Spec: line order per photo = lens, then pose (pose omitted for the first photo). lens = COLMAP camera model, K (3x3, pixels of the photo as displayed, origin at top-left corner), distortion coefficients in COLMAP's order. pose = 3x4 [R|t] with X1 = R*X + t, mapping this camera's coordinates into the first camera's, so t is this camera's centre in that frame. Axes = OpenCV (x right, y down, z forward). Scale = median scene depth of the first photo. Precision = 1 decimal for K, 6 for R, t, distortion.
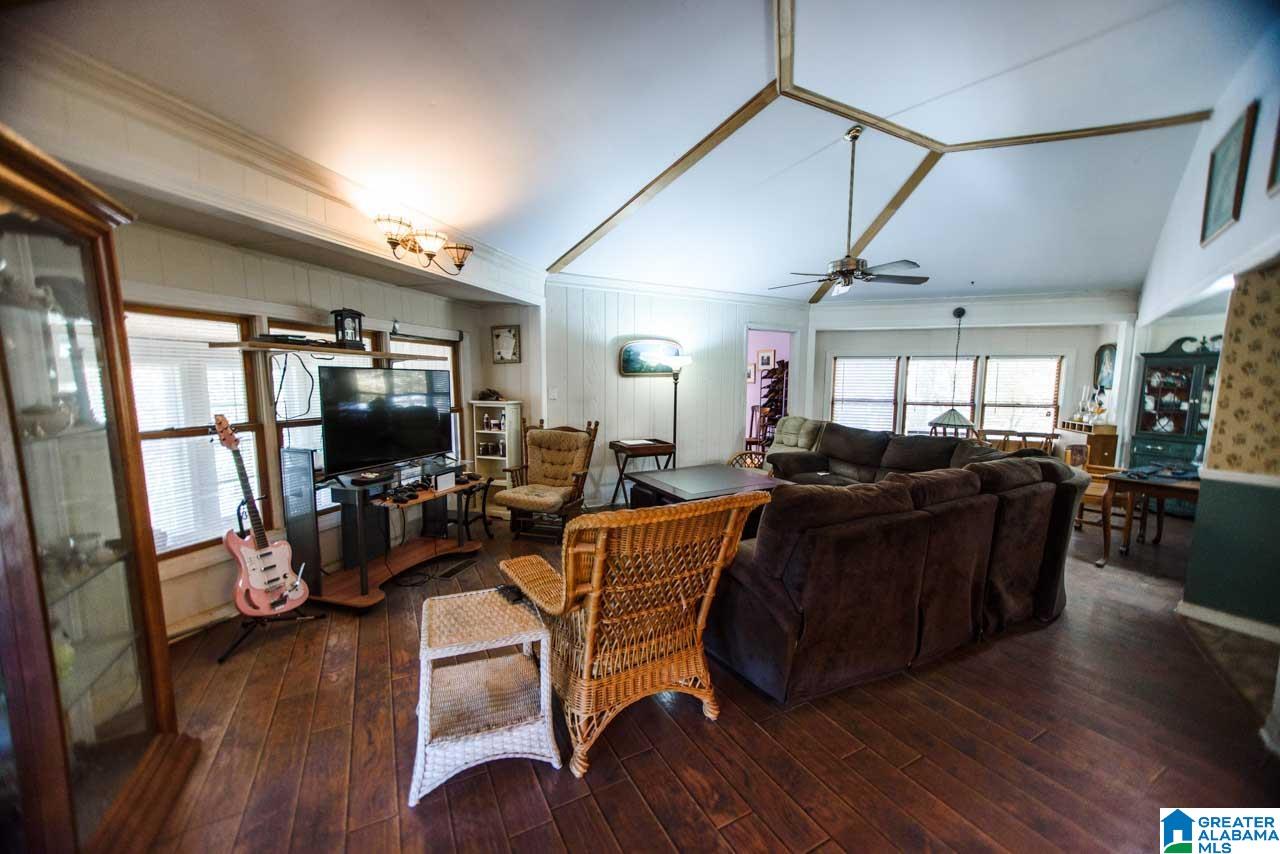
lens RADIAL K [[489.9, 0, 638.0], [0, 489.9, 435.8], [0, 0, 1]] dist [-0.002877, 0.004411]
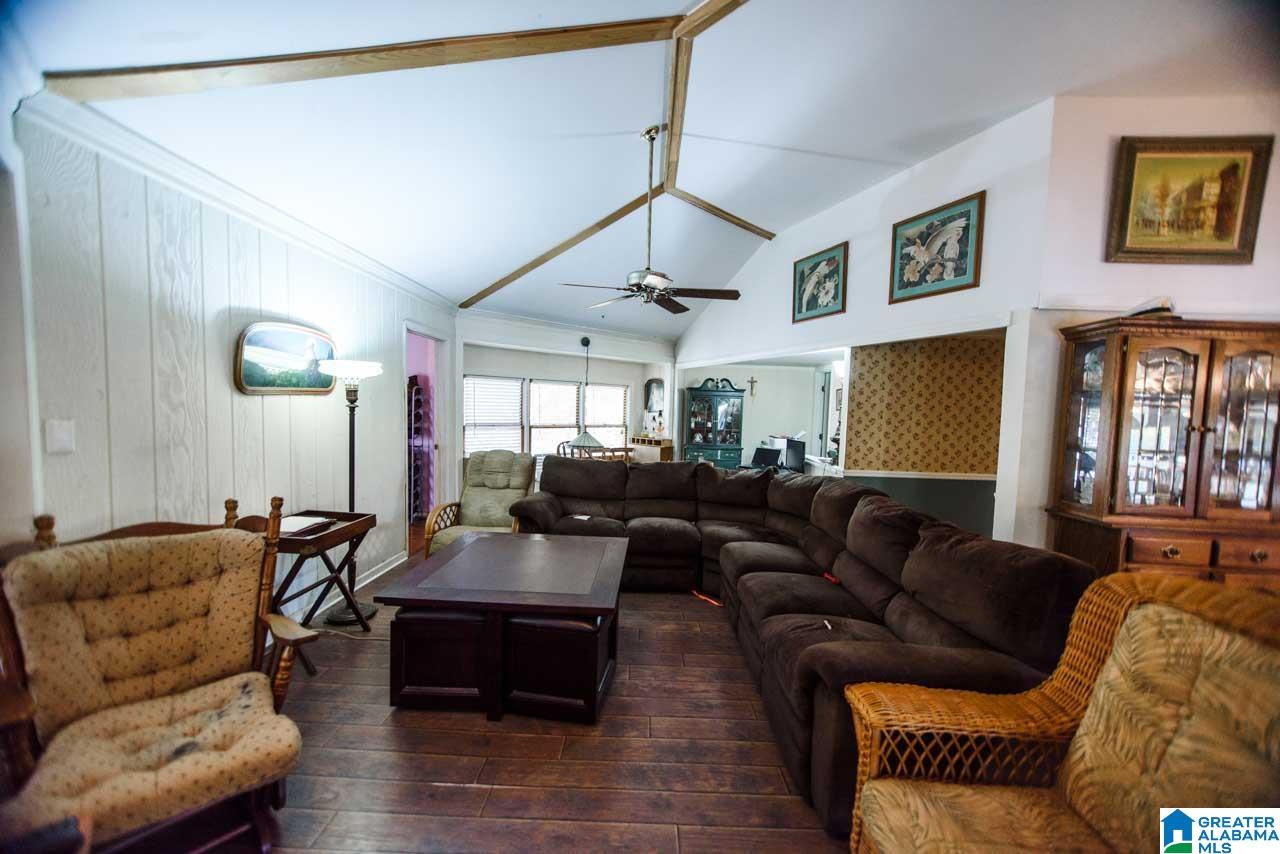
lens RADIAL K [[489.9, 0, 638.0], [0, 489.9, 435.8], [0, 0, 1]] dist [-0.002877, 0.004411]
pose [[0.488677, -0.047366, 0.871178, -0.254126], [0.075567, 0.997071, 0.011823, -0.054446], [-0.869186, 0.060055, 0.490824, 0.417780]]
